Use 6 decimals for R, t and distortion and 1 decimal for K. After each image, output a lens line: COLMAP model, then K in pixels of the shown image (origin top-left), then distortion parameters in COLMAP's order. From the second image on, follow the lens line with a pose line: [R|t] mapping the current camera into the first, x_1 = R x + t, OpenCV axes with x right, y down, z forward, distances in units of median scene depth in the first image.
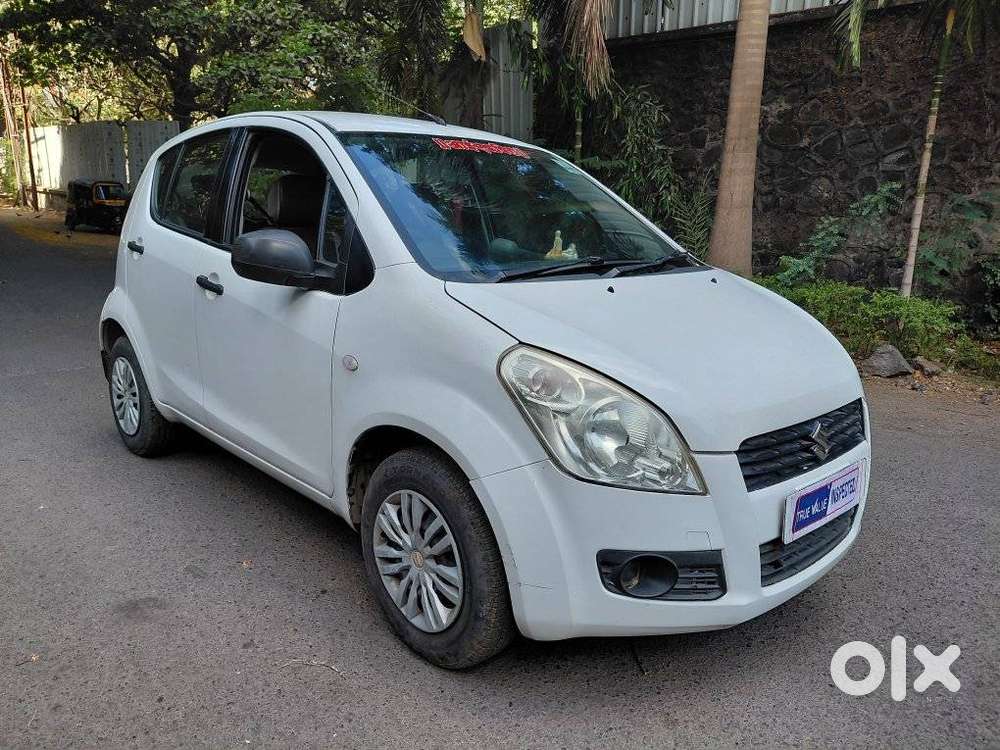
lens RADIAL K [[767.1, 0, 513.4], [0, 767.1, 400.6], [0, 0, 1]] dist [0.005840, -0.014309]
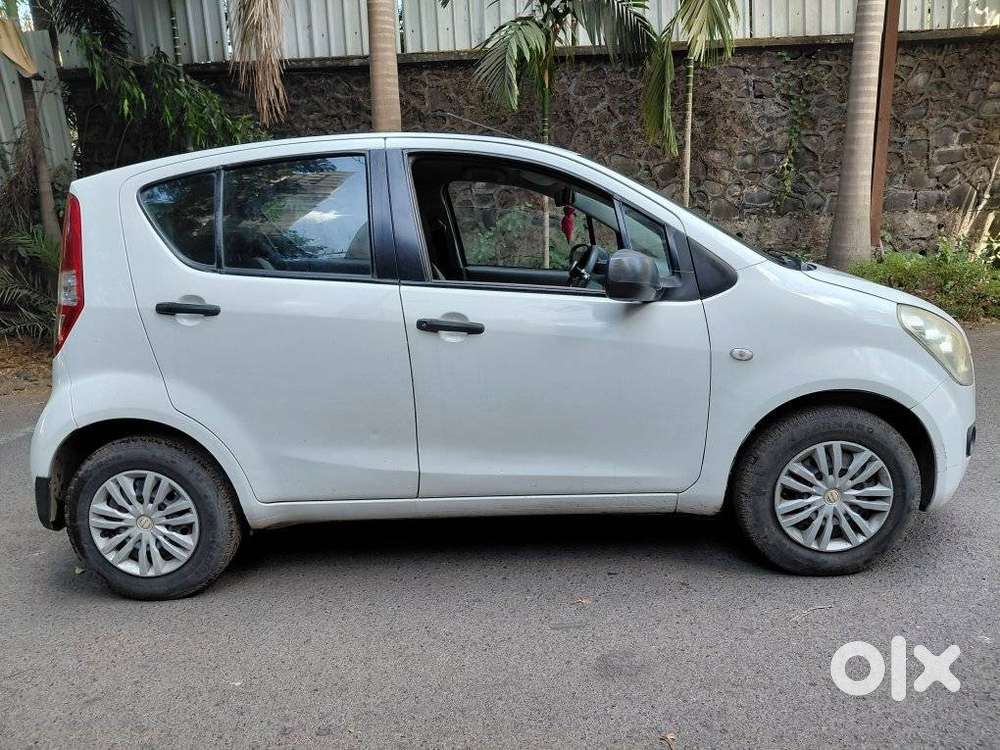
lens RADIAL K [[767.1, 0, 514.8], [0, 767.1, 403.9], [0, 0, 1]] dist [0.005840, -0.014309]
pose [[0.702666, -0.213036, 0.678878, -1.067581], [0.237361, 0.969652, 0.058604, -0.108546], [-0.670761, 0.119960, 0.731908, 0.348317]]
